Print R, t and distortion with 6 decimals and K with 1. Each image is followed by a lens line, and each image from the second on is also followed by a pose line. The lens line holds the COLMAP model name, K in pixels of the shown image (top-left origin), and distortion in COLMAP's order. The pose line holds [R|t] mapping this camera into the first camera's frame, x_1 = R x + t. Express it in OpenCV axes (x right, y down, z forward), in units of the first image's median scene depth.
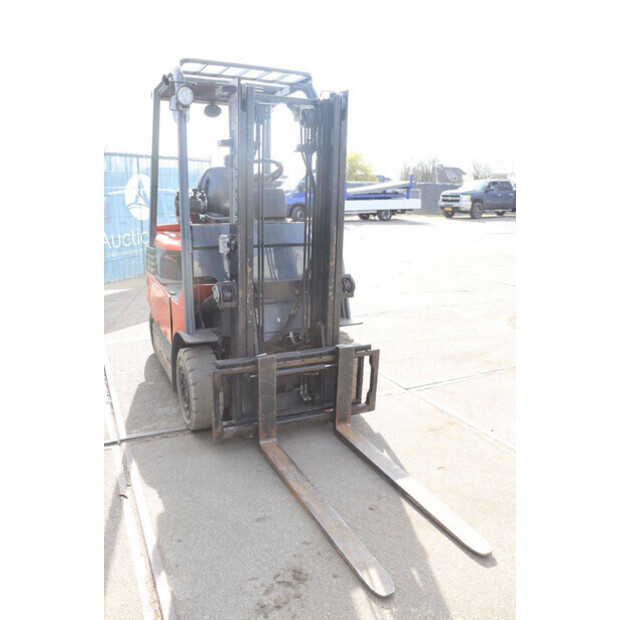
lens RADIAL K [[513.3, 0, 309.6], [0, 513.3, 290.1], [0, 0, 1]] dist [-0.144950, 0.092635]
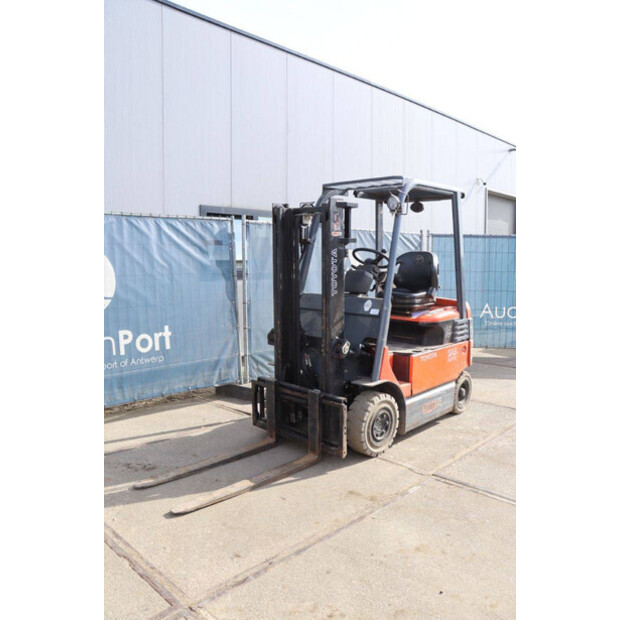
lens RADIAL K [[513.3, 0, 309.4], [0, 513.3, 315.9], [0, 0, 1]] dist [-0.144950, 0.092635]
pose [[0.342724, 0.095021, -0.934618, 1.296736], [-0.182425, 0.982665, 0.033011, -0.122173], [0.921554, 0.159184, 0.354117, 0.519465]]
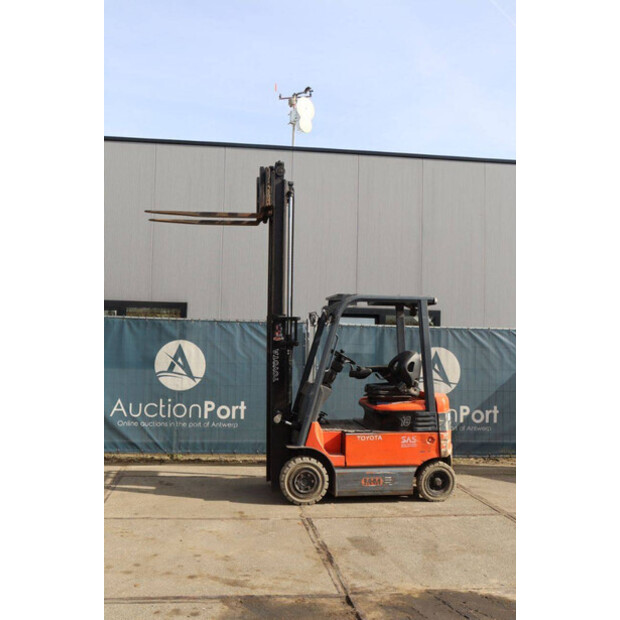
lens RADIAL K [[702.5, 0, 316.9], [0, 702.5, 309.1], [0, 0, 1]] dist [-0.028779, 0.000000]
pose [[-0.303230, -0.060506, -0.950994, 2.541795], [-0.209451, 0.977808, 0.004573, -0.451687], [0.929614, 0.200573, -0.309174, 1.946155]]
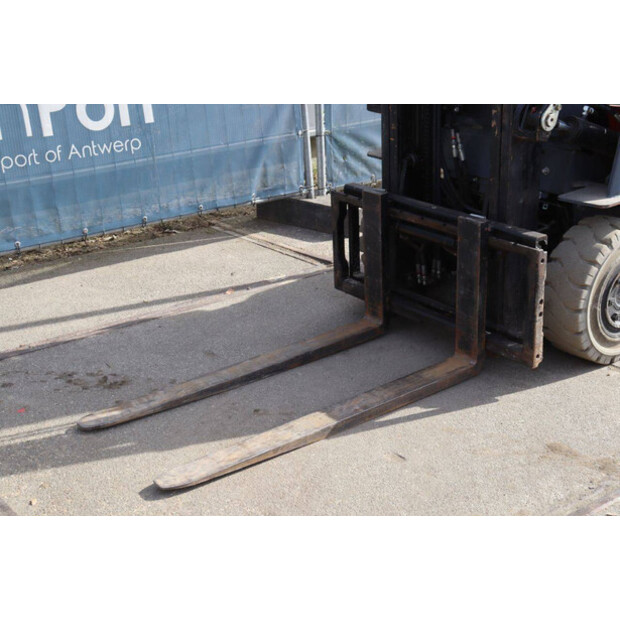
lens RADIAL K [[994.1, 0, 322.3], [0, 994.1, 308.1], [0, 0, 1]] dist [0.141829, 0.000000]
pose [[0.225938, 0.330012, -0.916539, 1.121632], [-0.160507, 0.940621, 0.299116, -0.106084], [0.960828, 0.079530, 0.265491, 0.572937]]
